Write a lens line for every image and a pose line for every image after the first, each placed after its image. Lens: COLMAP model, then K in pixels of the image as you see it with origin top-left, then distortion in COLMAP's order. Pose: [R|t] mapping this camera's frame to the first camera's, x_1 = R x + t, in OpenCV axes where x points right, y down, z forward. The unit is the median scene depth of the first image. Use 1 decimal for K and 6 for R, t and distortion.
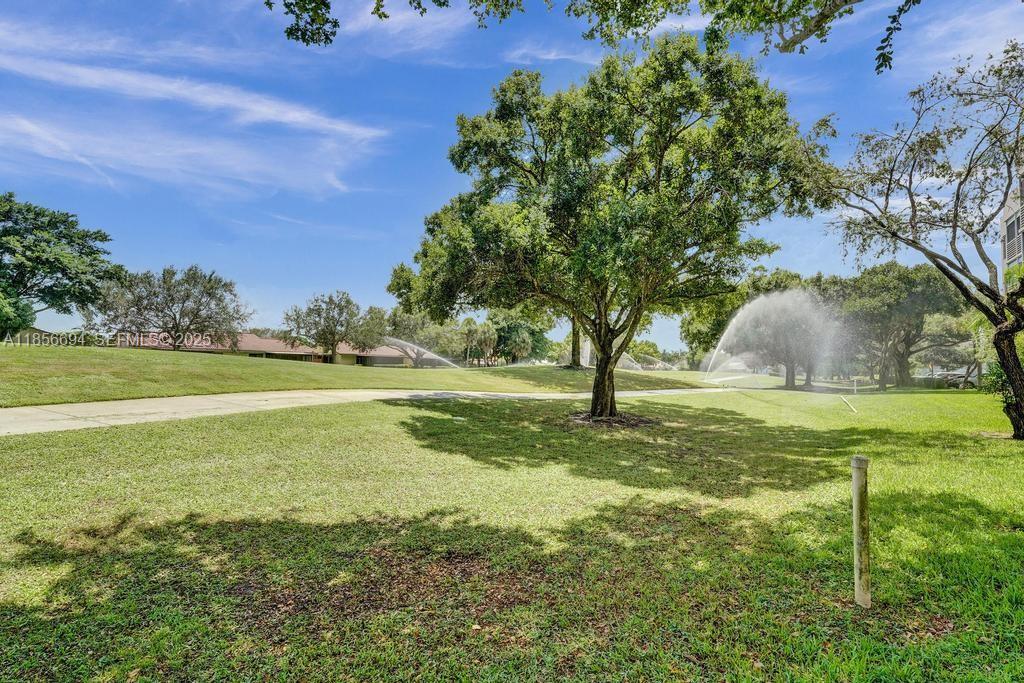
lens RADIAL K [[500.7, 0, 511.2], [0, 500.7, 349.3], [0, 0, 1]] dist [-0.006623, -0.000027]
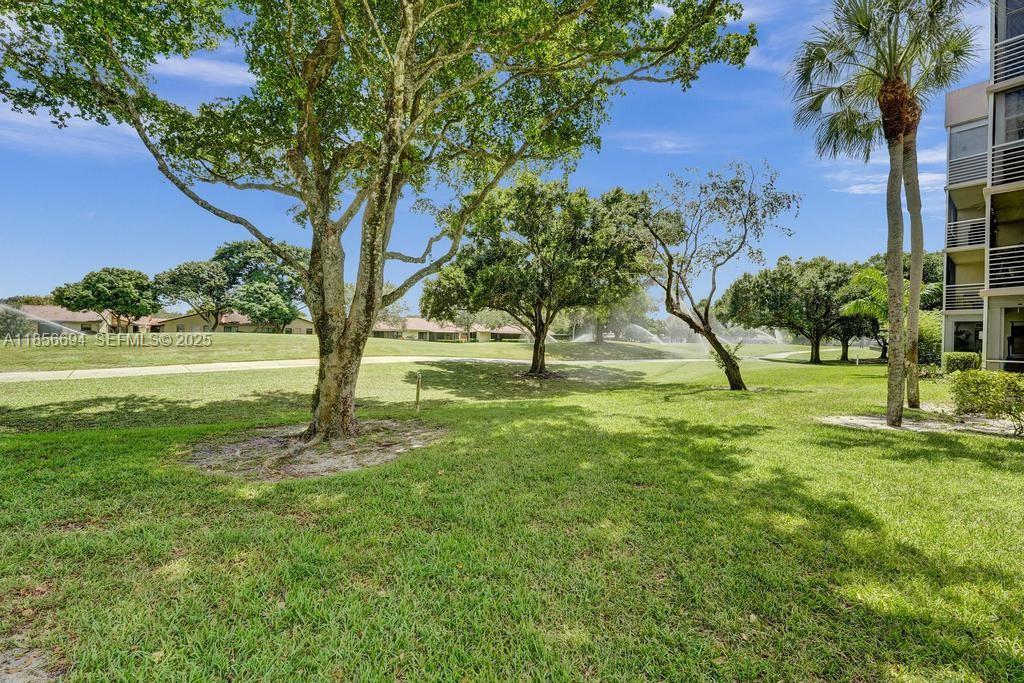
lens RADIAL K [[422.9, 0, 515.7], [0, 422.9, 341.5], [0, 0, 1]] dist [-0.000718, -0.000350]
pose [[0.950436, 0.000863, -0.310919, 0.798414], [0.011878, 0.999165, 0.039081, -0.049347], [0.310693, -0.040837, 0.949633, -0.597528]]
